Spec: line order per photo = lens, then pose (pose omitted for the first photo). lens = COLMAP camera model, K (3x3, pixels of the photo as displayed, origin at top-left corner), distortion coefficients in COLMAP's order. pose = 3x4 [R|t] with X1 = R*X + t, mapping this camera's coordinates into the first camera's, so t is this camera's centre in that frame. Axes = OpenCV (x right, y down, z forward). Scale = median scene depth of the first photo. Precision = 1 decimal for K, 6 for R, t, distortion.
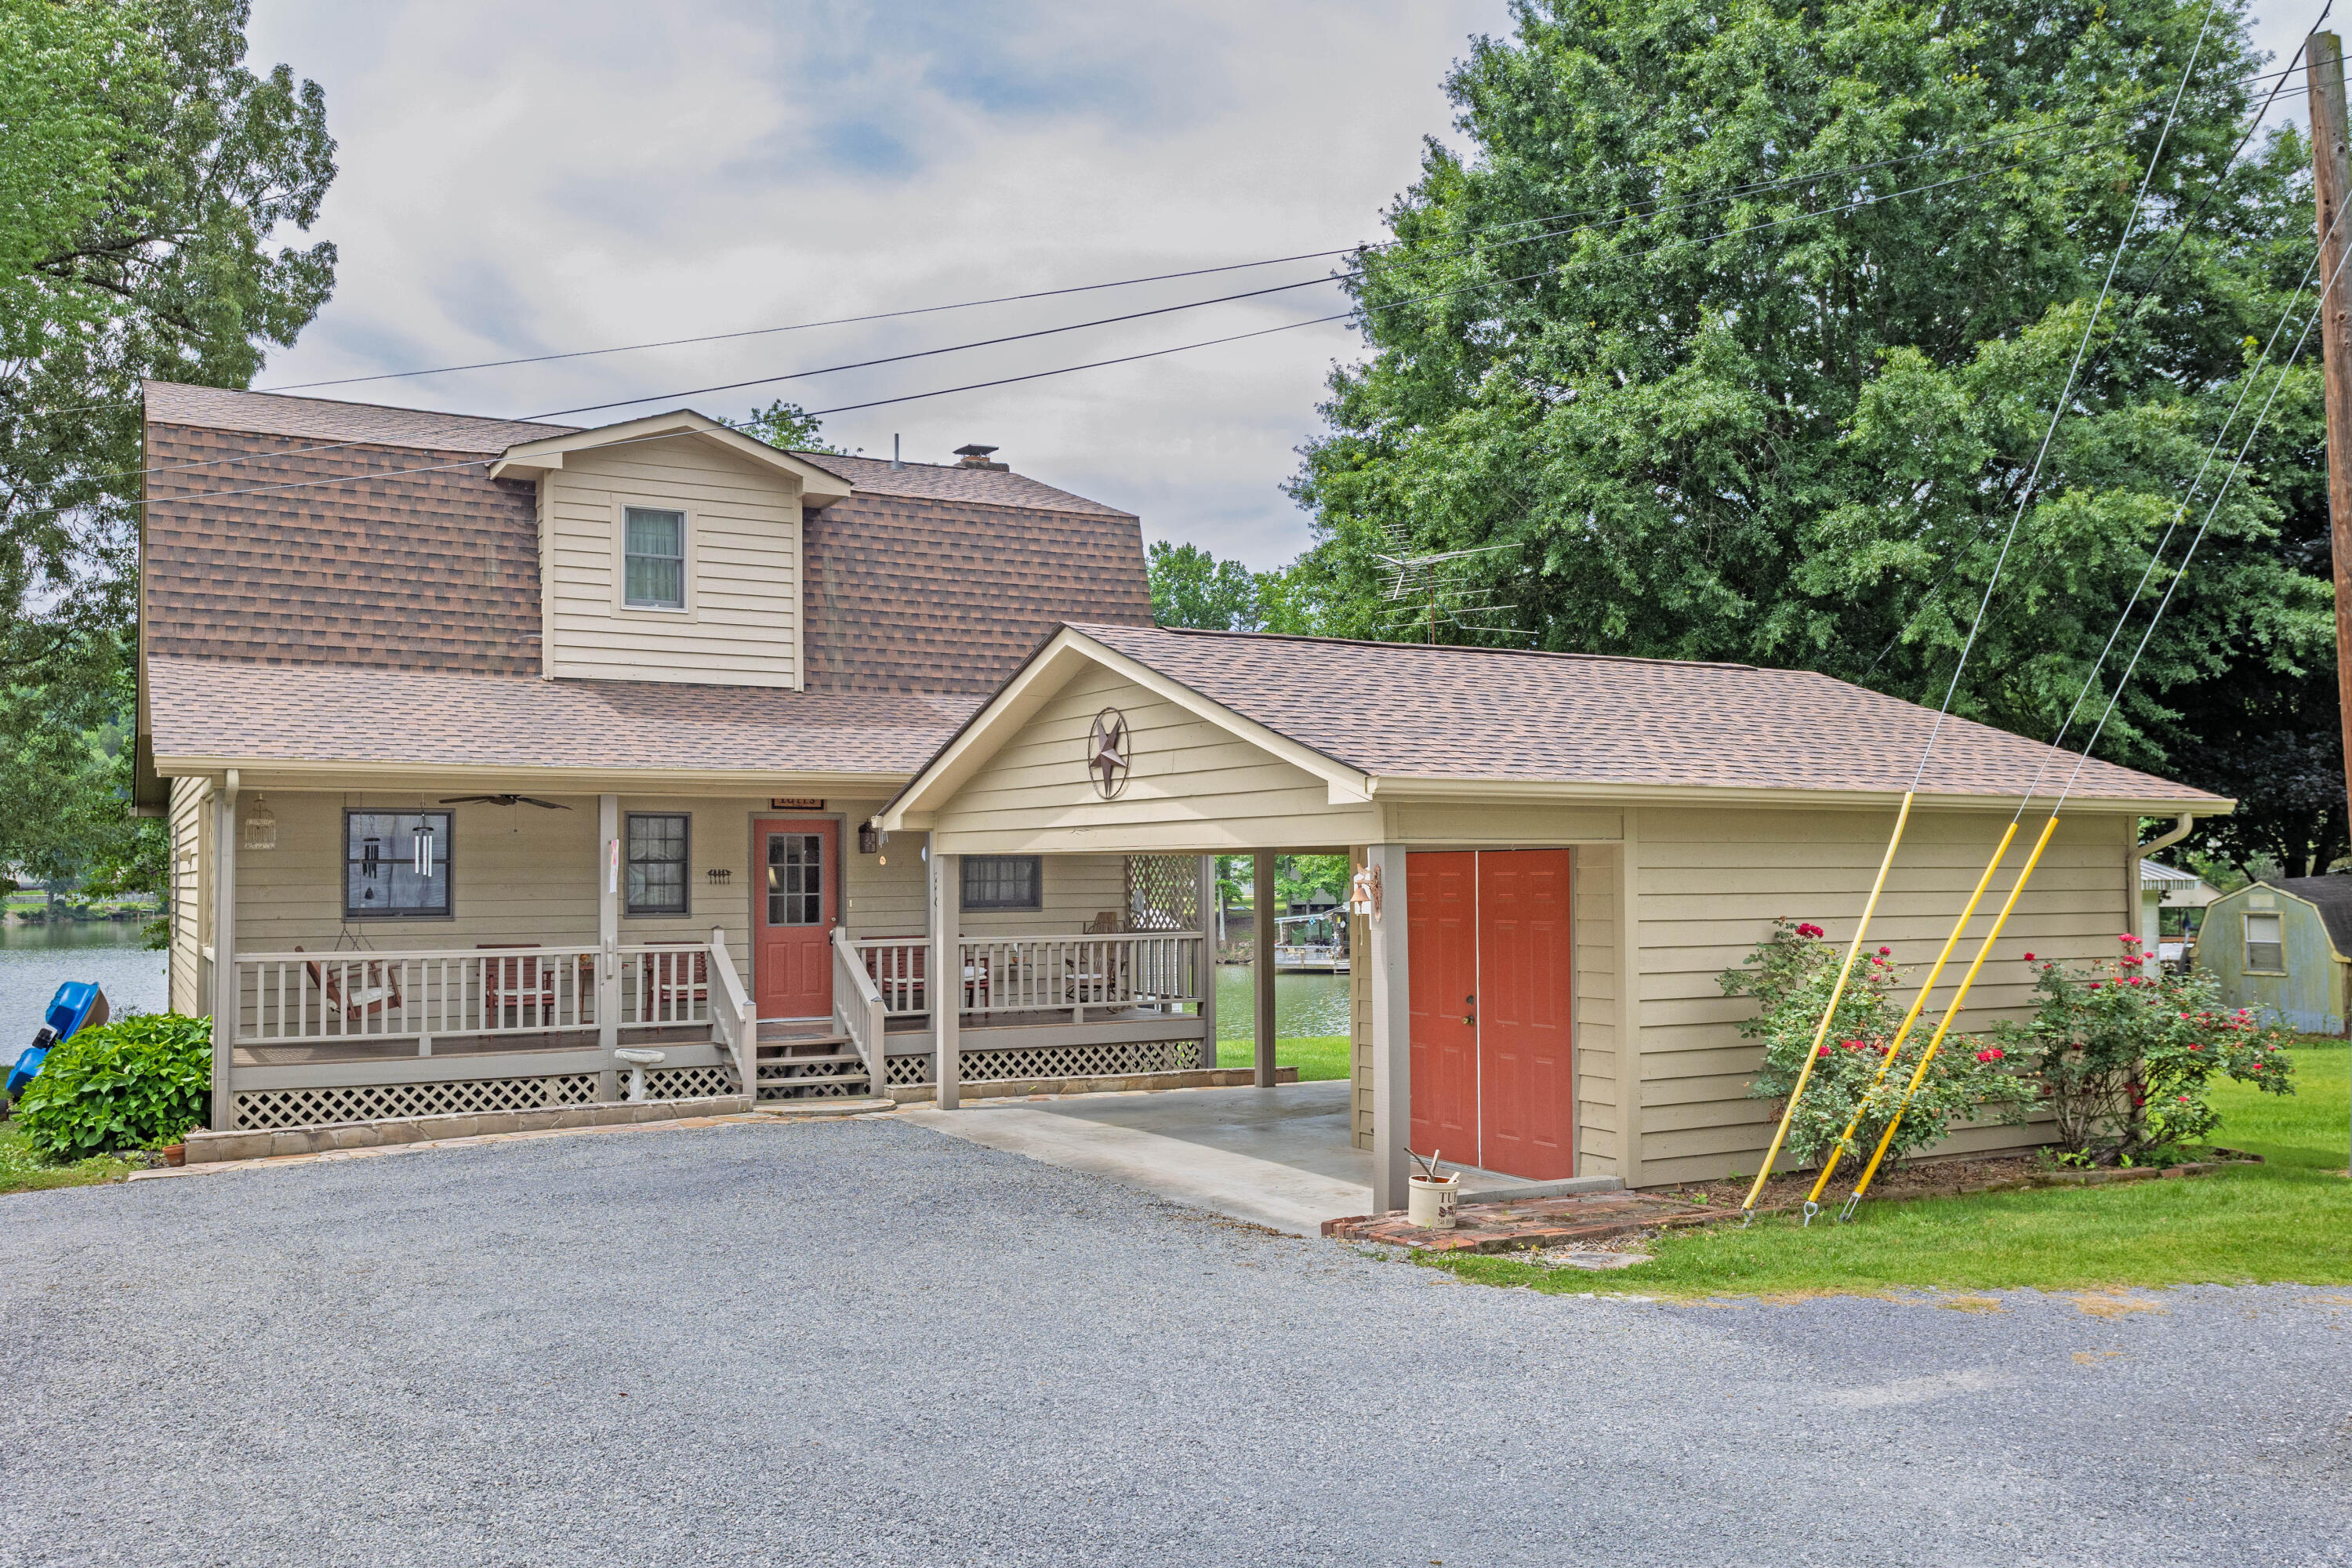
lens RADIAL K [[1959.1, 0, 1180.0], [0, 1959.1, 790.9], [0, 0, 1]] dist [0.041513, -0.029621]
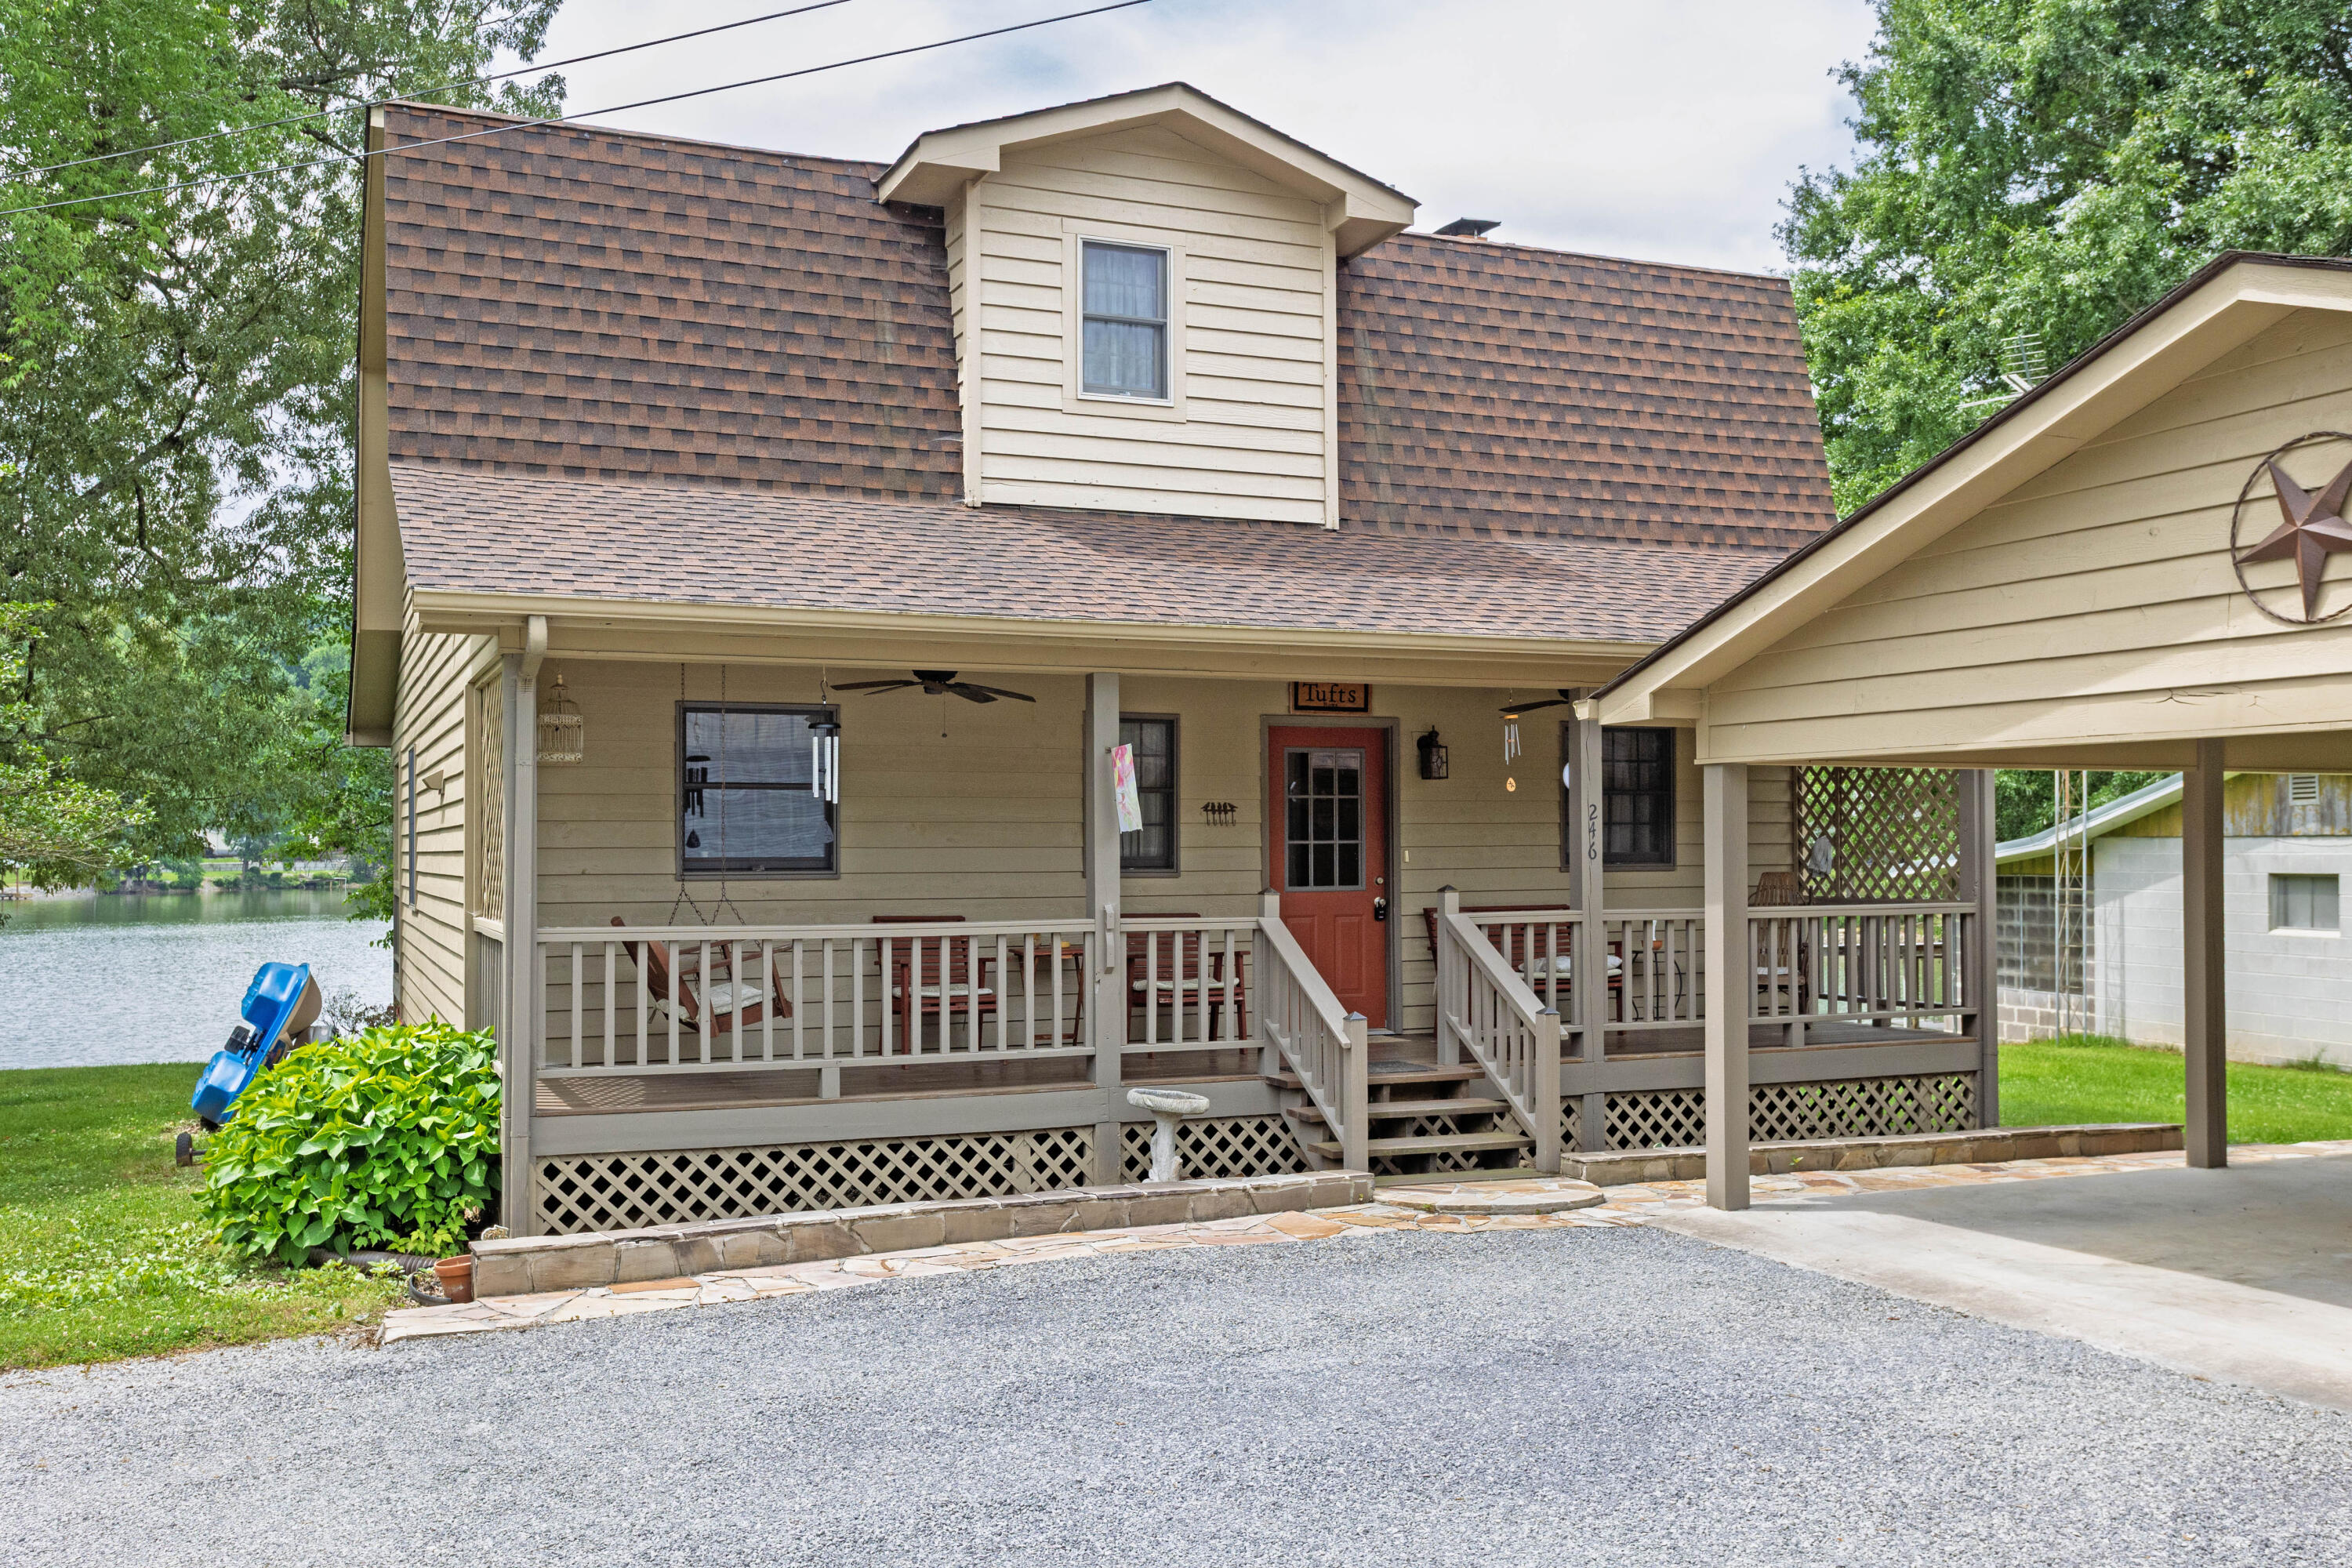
lens RADIAL K [[2032.1, 0, 1174.1], [0, 2032.1, 780.7], [0, 0, 1]] dist [0.004663, 0.011790]
pose [[0.995955, -0.001506, -0.089836, -0.199292], [0.002391, 0.999950, 0.009748, 0.027576], [0.089817, -0.009924, 0.995909, 0.347994]]
